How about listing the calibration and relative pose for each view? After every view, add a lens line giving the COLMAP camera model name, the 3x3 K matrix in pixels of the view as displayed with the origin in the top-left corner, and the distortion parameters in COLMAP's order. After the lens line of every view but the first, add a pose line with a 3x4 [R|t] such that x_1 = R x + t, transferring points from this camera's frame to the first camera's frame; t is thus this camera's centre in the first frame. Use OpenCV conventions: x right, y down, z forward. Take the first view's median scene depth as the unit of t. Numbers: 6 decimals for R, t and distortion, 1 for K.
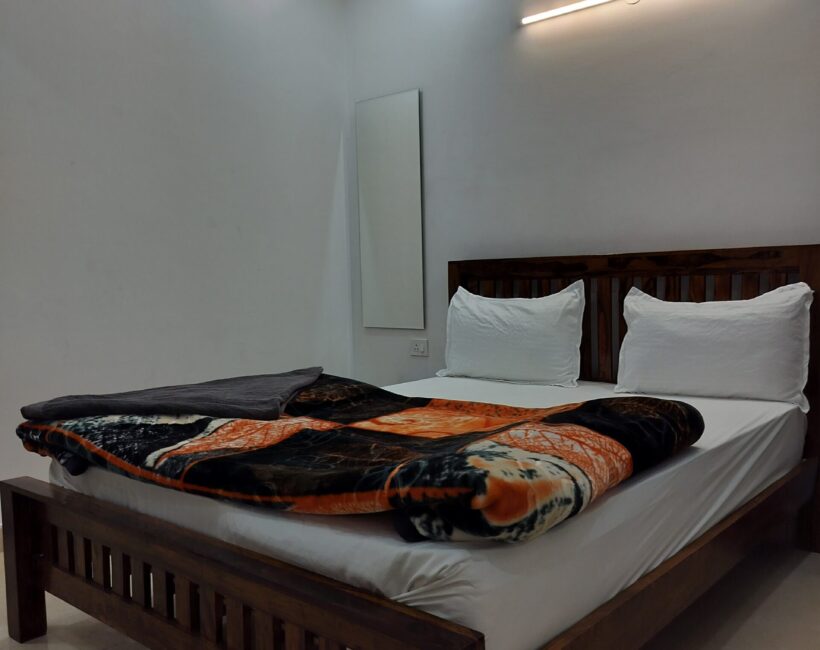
lens RADIAL K [[757.2, 0, 410.0], [0, 757.2, 325.0], [0, 0, 1]] dist [0.067264, -0.097487]
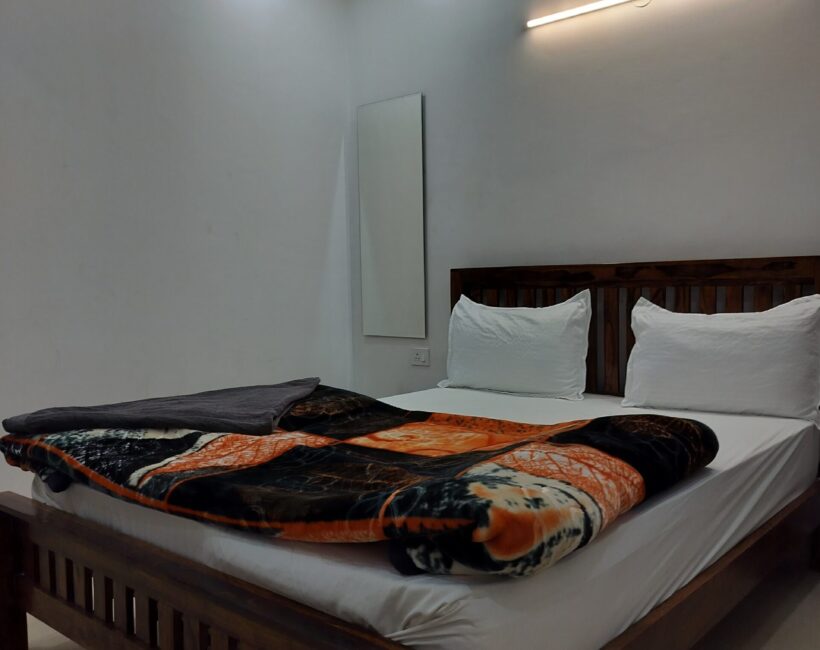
lens RADIAL K [[757.2, 0, 410.0], [0, 757.2, 325.0], [0, 0, 1]] dist [0.067264, -0.097487]
pose [[0.999967, 0.007348, -0.003579, 0.003767], [-0.007376, 0.999942, -0.007834, -0.007495], [0.003522, 0.007860, 0.999963, 0.045273]]
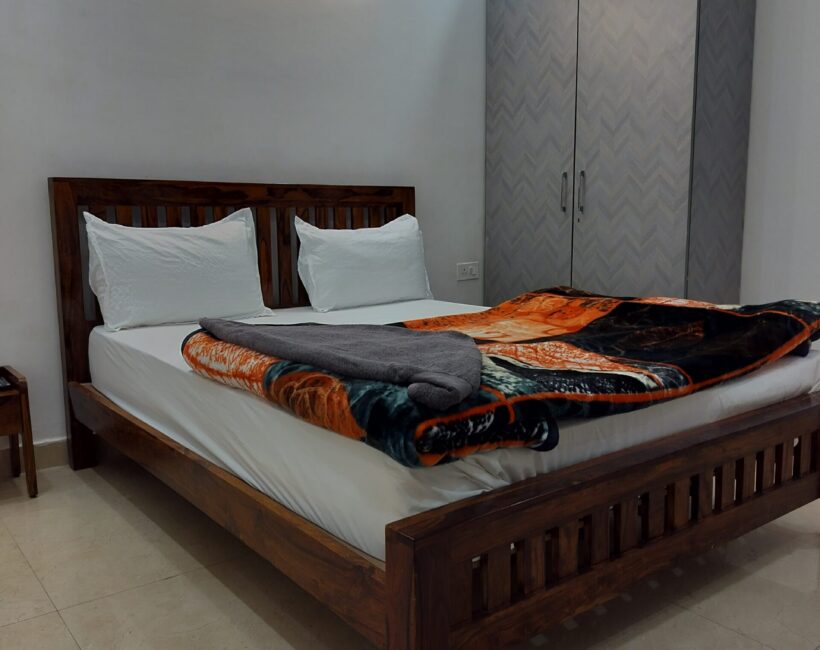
lens RADIAL K [[757.2, 0, 410.0], [0, 757.2, 325.0], [0, 0, 1]] dist [0.067264, -0.097487]
pose [[0.196889, -0.117469, 0.973363, -1.122582], [0.058454, 0.992437, 0.107948, -0.005404], [-0.978682, 0.035643, 0.202266, 0.956766]]
